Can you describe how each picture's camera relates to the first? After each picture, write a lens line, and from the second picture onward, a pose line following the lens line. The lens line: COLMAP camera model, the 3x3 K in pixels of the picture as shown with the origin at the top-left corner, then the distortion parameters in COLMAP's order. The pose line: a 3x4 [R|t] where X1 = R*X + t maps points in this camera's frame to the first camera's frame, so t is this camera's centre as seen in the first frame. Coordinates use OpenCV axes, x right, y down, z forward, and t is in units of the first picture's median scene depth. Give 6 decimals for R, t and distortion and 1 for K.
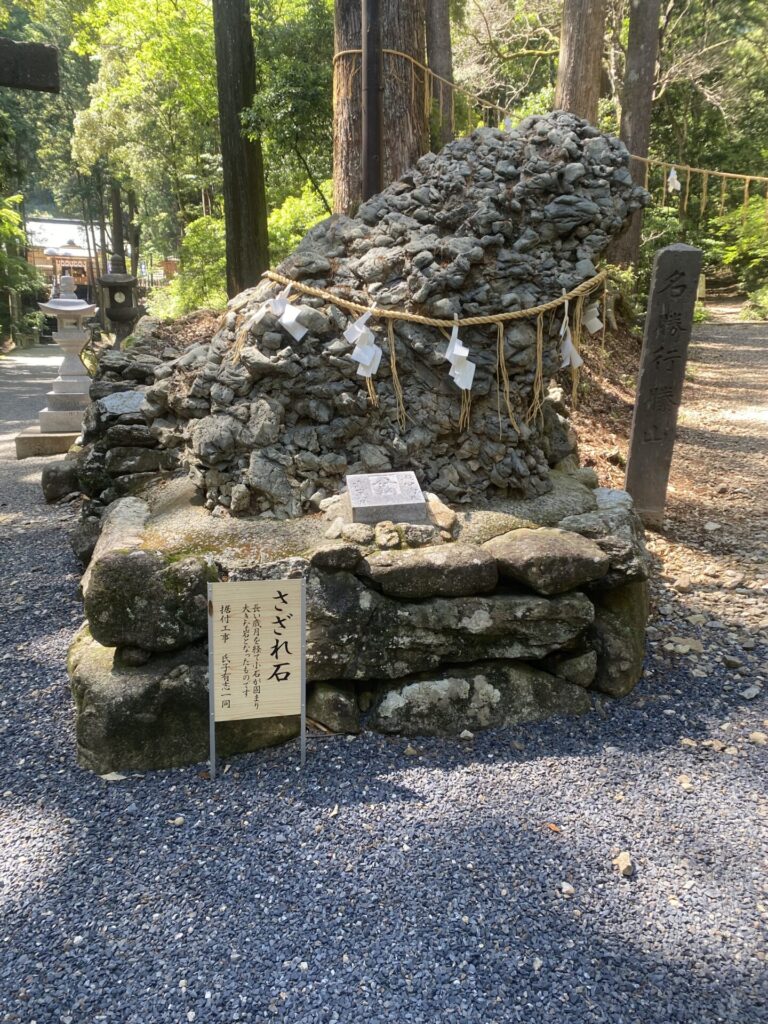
lens RADIAL K [[776.4, 0, 385.6], [0, 776.4, 510.1], [0, 0, 1]] dist [0.000040, -0.009089]
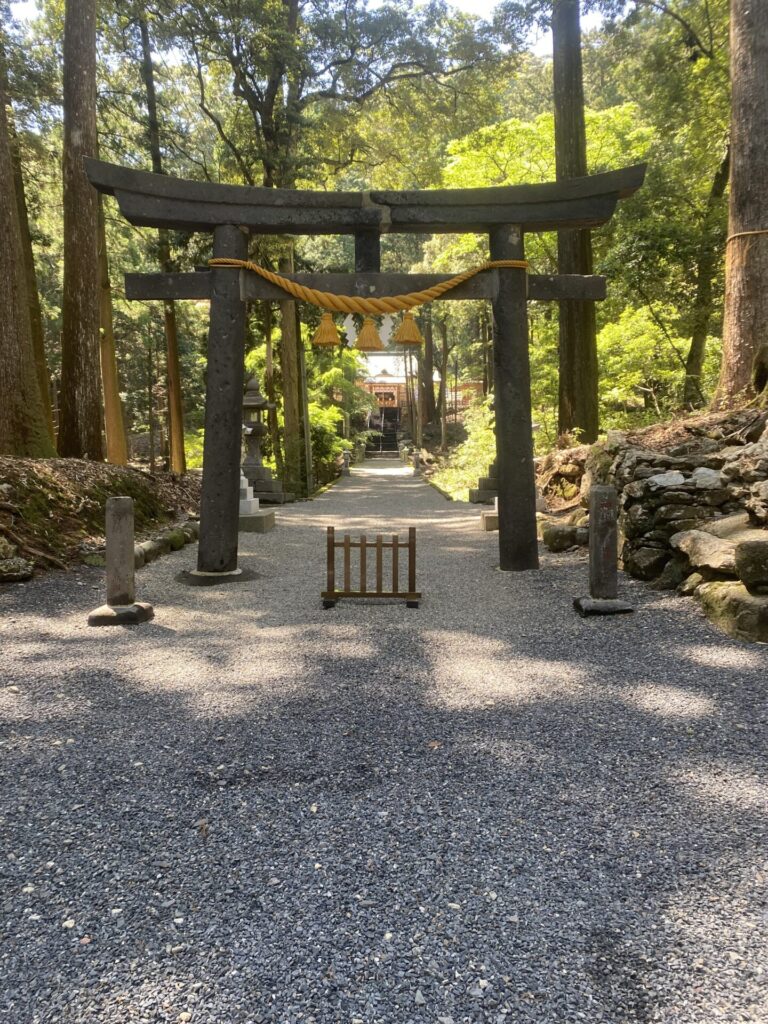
lens RADIAL K [[776.4, 0, 383.2], [0, 776.4, 515.9], [0, 0, 1]] dist [0.000040, -0.009089]
pose [[0.941102, 0.007882, -0.338030, -0.174505], [-0.053161, 0.990744, -0.124902, 0.092078], [0.333916, 0.135515, 0.932810, -0.387134]]
